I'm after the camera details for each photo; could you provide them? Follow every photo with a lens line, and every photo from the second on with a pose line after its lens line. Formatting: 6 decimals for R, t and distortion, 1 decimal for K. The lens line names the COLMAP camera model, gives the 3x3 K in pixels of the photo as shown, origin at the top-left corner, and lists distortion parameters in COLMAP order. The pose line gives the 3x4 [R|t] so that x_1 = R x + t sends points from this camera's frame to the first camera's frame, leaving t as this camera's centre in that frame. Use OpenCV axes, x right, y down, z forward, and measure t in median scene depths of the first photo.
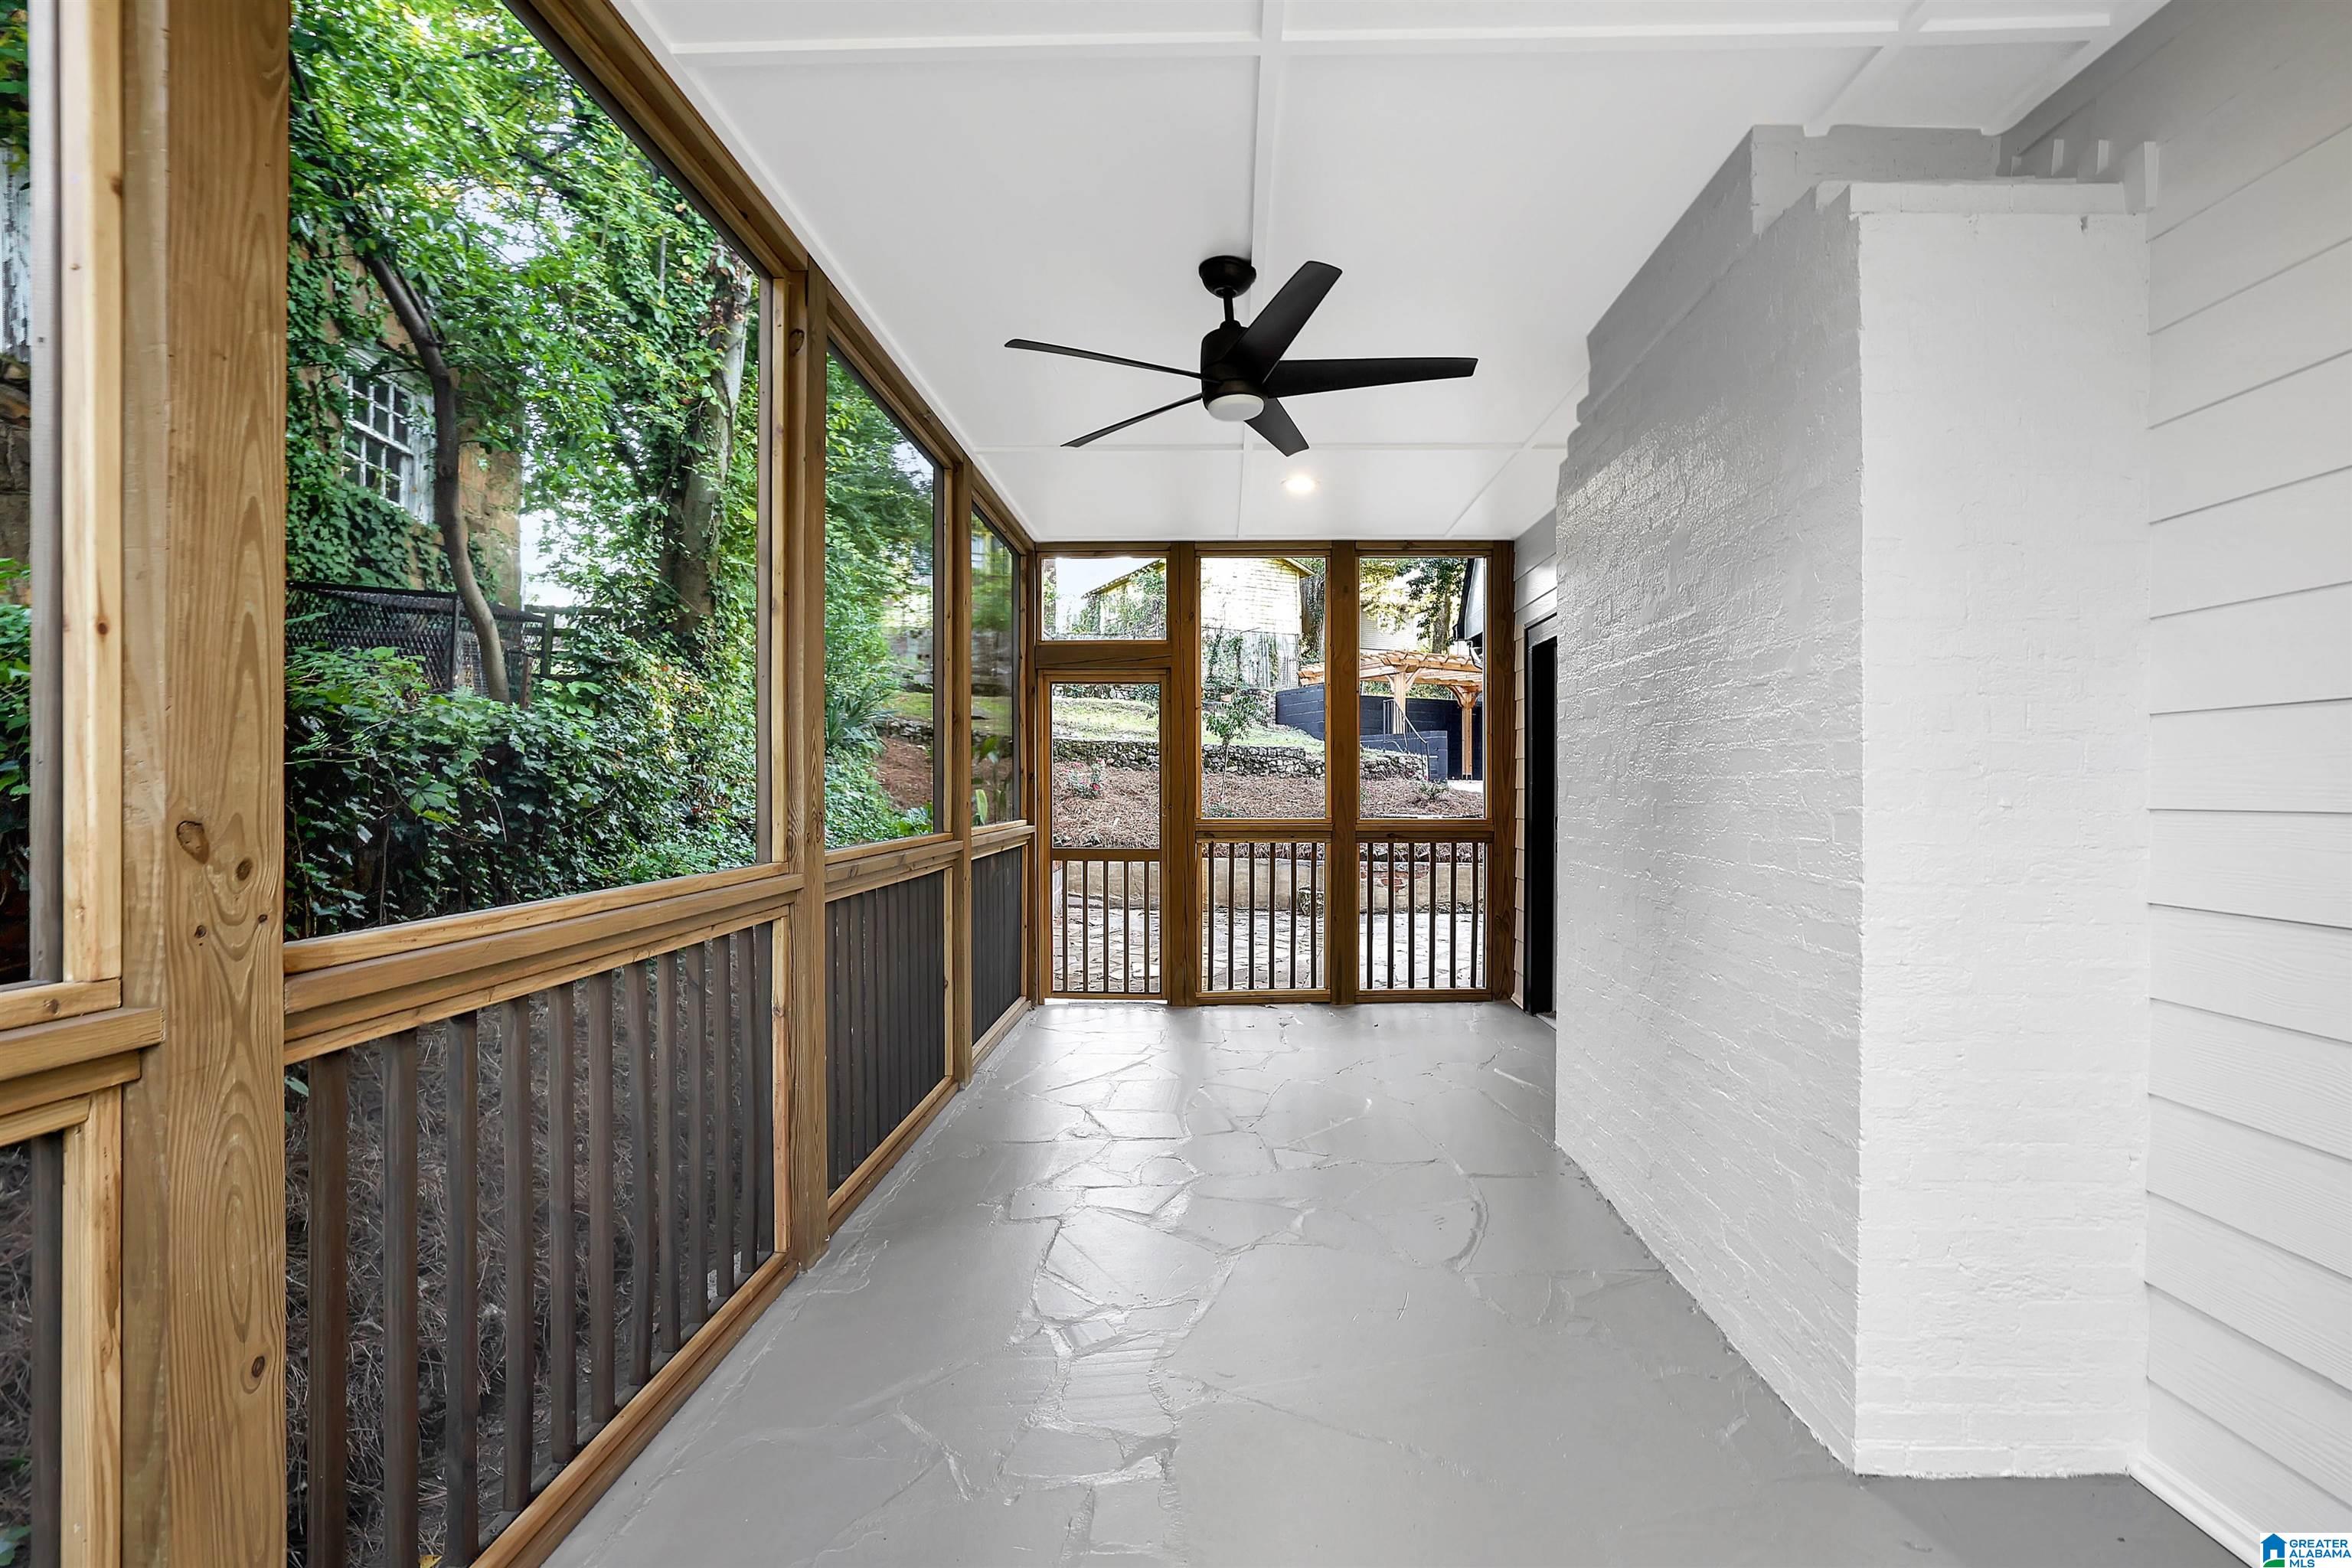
lens RADIAL K [[1008.5, 0, 1181.3], [0, 1008.5, 786.9], [0, 0, 1]] dist [0.001233, 0.000233]
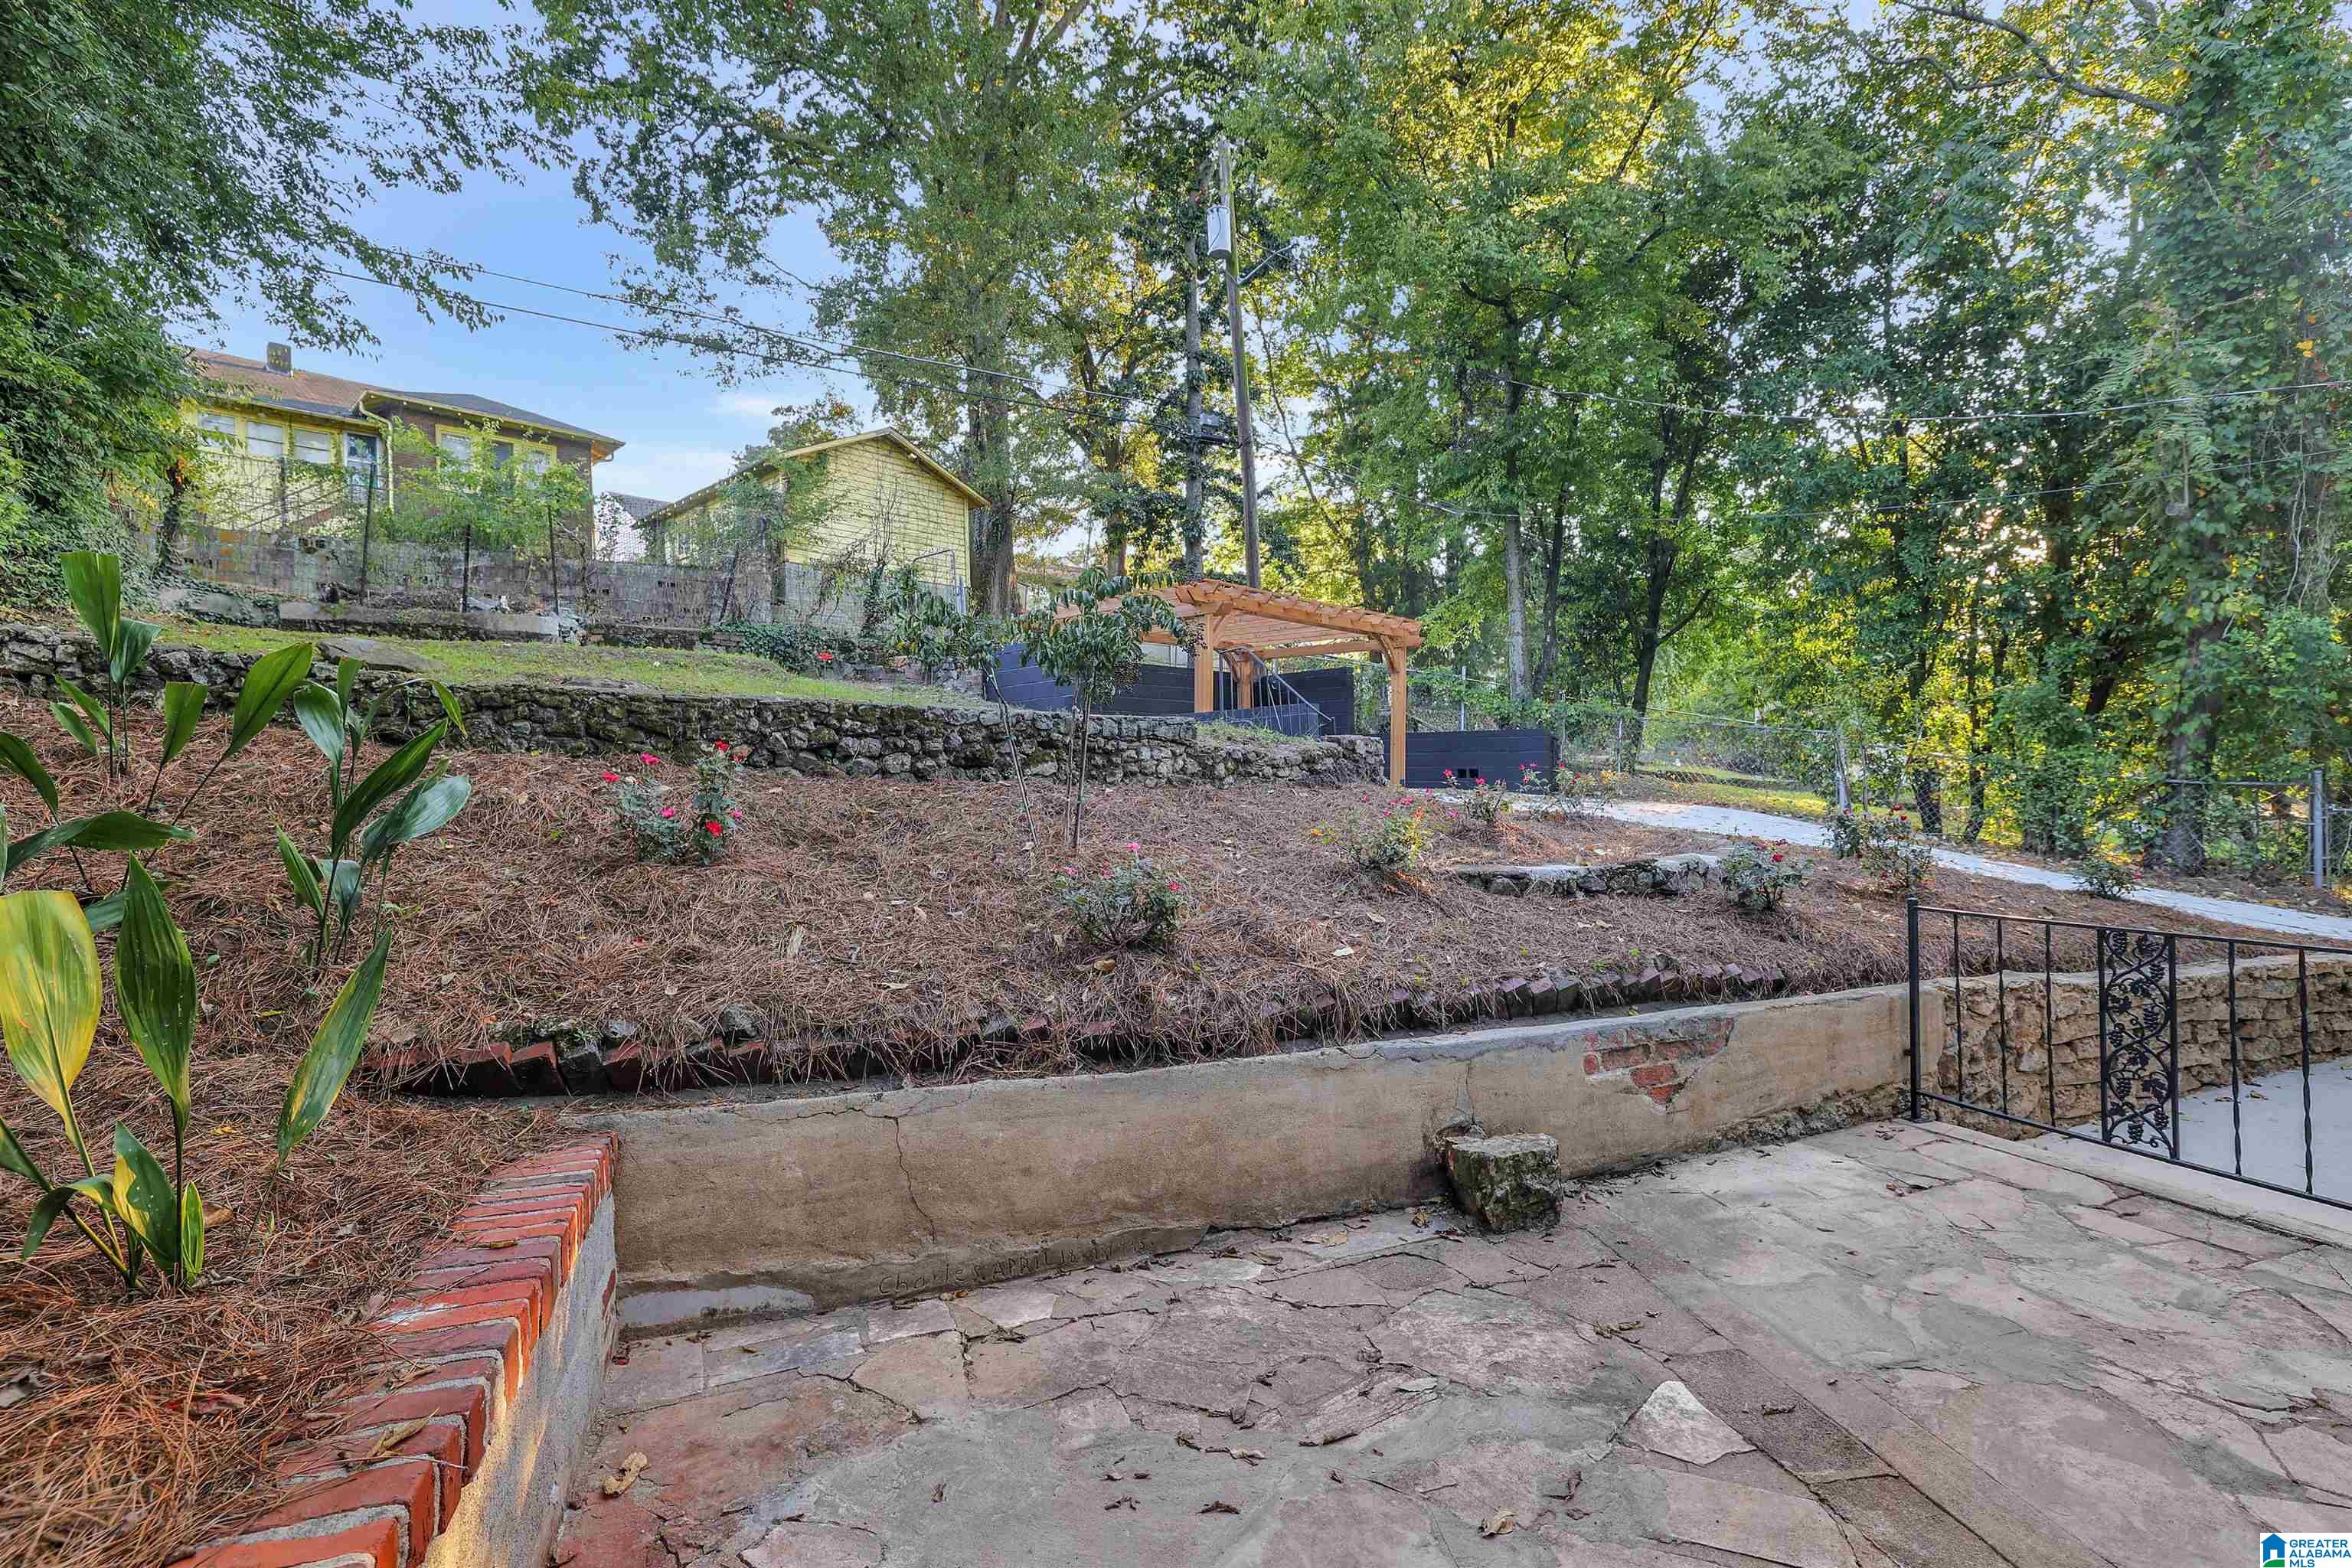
lens RADIAL K [[1104.4, 0, 1170.3], [0, 1104.4, 781.5], [0, 0, 1]] dist [-0.000269, 0.000090]
pose [[0.938194, -0.016309, 0.345727, -0.058800], [0.020268, 0.999764, -0.007840, -0.007543], [-0.345517, 0.014363, 0.938303, 0.519586]]
